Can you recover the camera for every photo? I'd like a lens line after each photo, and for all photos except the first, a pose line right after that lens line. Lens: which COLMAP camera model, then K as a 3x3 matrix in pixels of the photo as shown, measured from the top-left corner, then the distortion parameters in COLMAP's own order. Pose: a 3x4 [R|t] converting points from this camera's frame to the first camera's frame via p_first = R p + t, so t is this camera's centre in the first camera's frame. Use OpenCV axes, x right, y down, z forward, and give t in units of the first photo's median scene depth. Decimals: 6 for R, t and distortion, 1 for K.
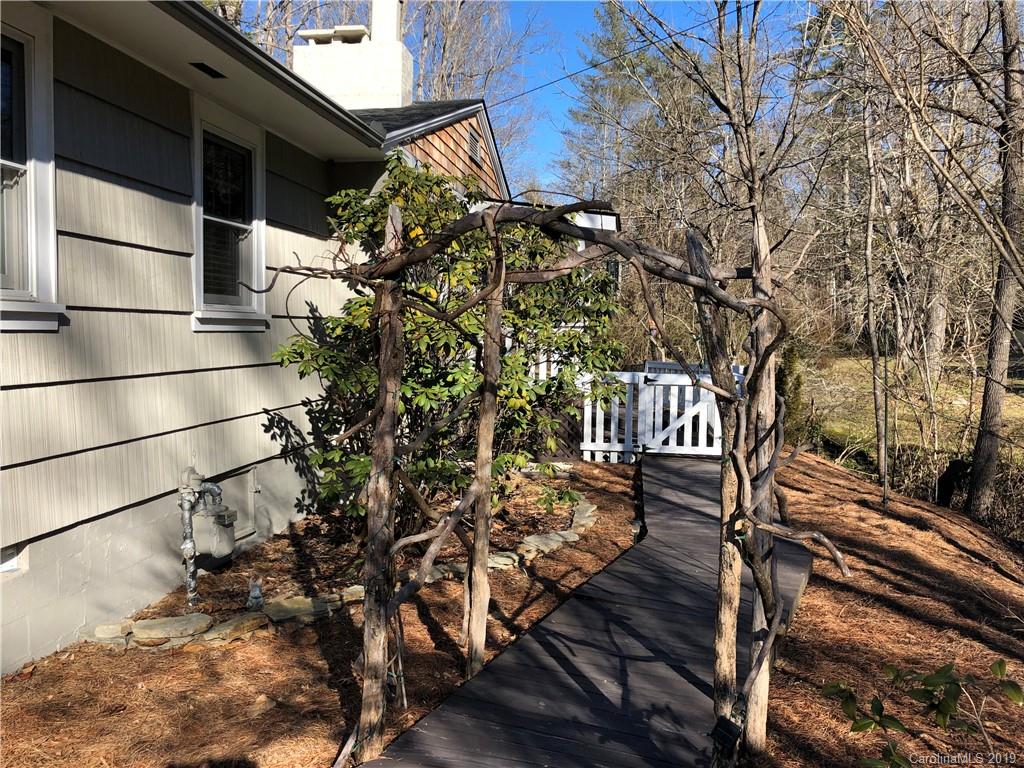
lens RADIAL K [[842.4, 0, 519.2], [0, 842.4, 374.6], [0, 0, 1]] dist [0.058657, -0.070087]
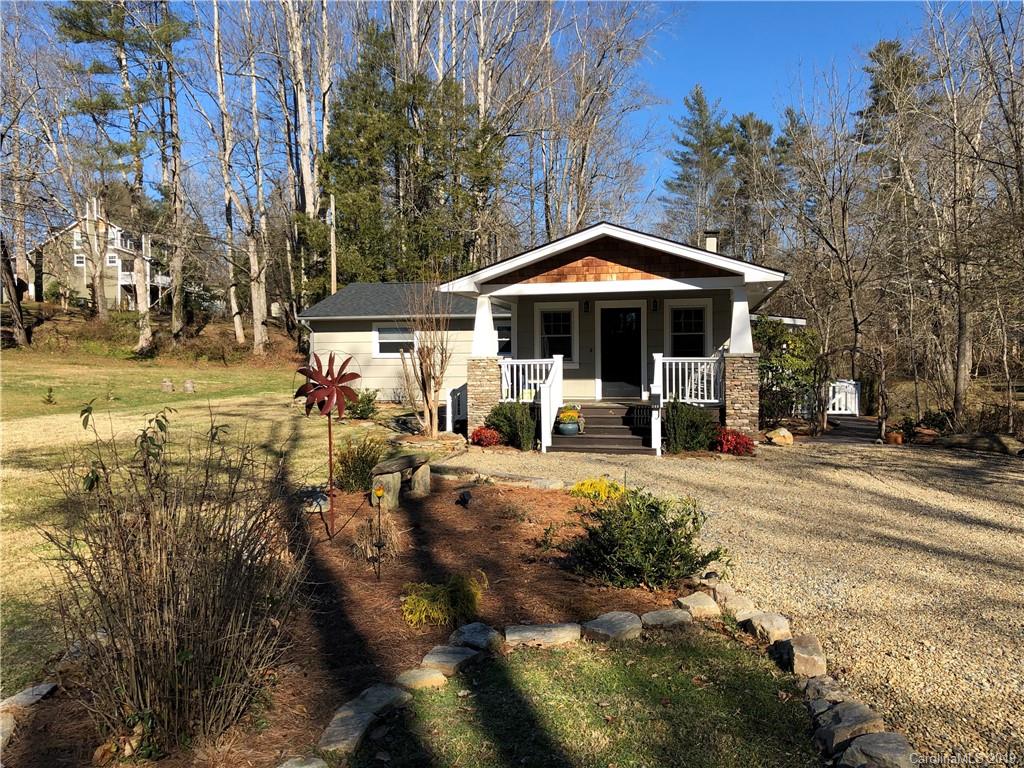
lens RADIAL K [[842.4, 0, 510.2], [0, 842.4, 377.5], [0, 0, 1]] dist [0.058657, -0.070087]
pose [[0.996916, -0.021605, -0.075443, -0.559602], [0.018756, 0.999091, -0.038271, 0.065446], [0.076201, 0.036738, 0.996415, -1.529404]]
